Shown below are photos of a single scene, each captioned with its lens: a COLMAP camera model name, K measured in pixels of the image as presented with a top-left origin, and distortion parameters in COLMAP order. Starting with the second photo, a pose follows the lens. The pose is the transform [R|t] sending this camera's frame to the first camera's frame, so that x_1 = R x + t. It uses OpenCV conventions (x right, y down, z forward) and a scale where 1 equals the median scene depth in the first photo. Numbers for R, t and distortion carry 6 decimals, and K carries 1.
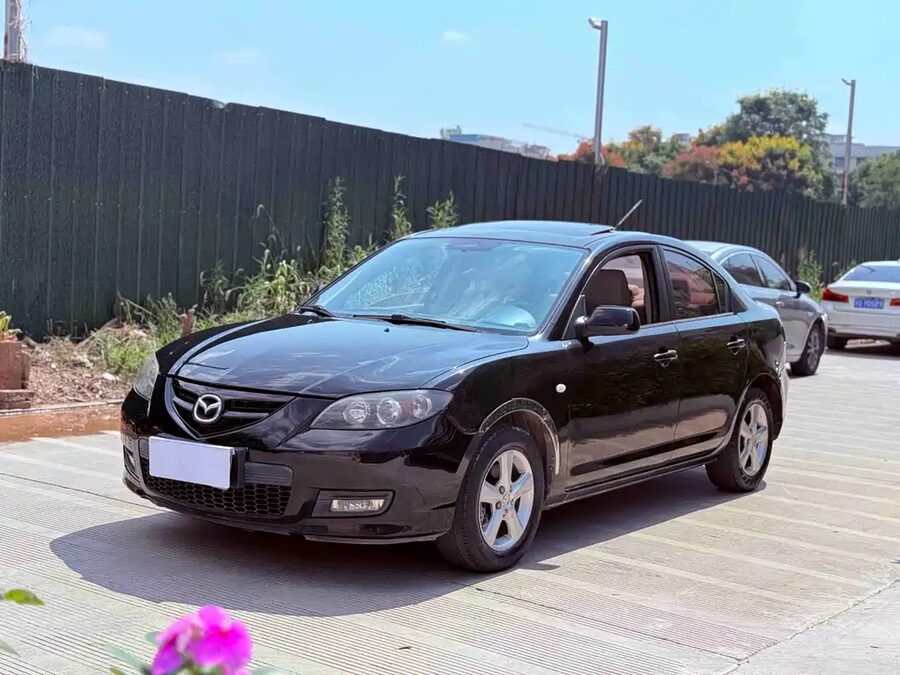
lens RADIAL K [[1388.2, 0, 450.0], [0, 1388.2, 337.5], [0, 0, 1]] dist [0.024891, 0.035942]
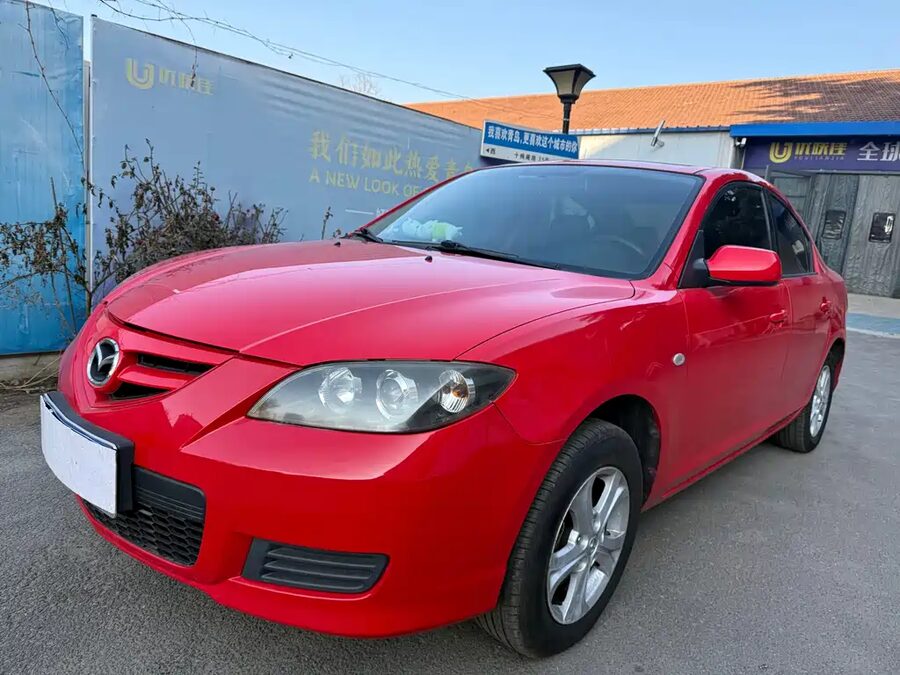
lens RADIAL K [[663.8, 0, 450.0], [0, 663.8, 337.5], [0, 0, 1]] dist [0.004048, -0.000426]
pose [[0.992874, 0.075981, -0.091809, -0.000706], [-0.068411, 0.994201, 0.082968, 0.006544], [0.097580, -0.076096, 0.992314, 0.716689]]
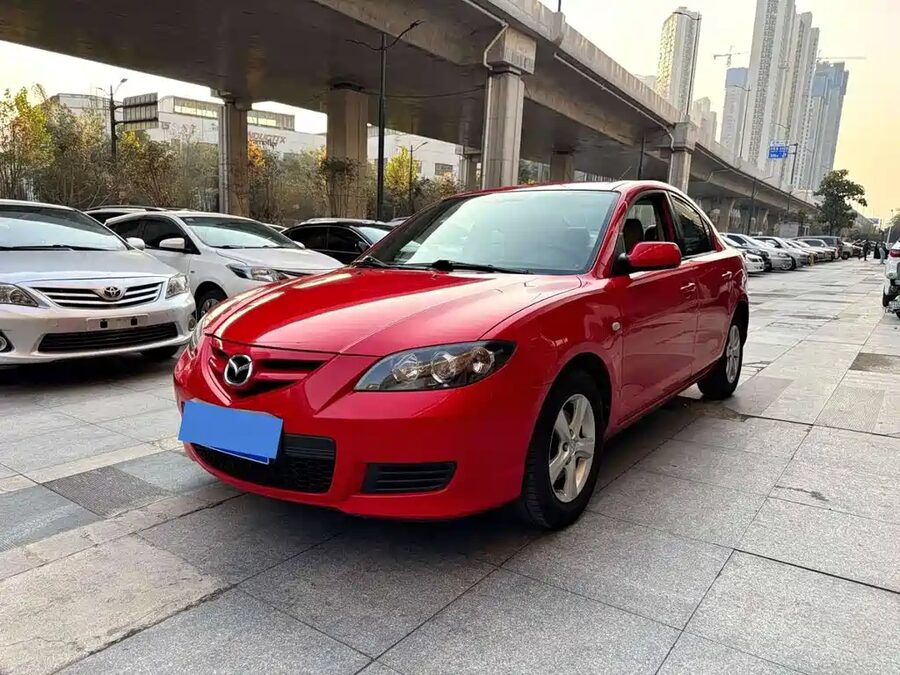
lens RADIAL K [[663.8, 0, 450.0], [0, 663.8, 337.5], [0, 0, 1]] dist [0.004048, -0.000426]
pose [[0.999145, -0.040540, -0.008110, -0.035293], [0.041041, 0.996254, 0.076114, 0.003581], [0.004994, -0.076382, 0.997066, 0.569625]]
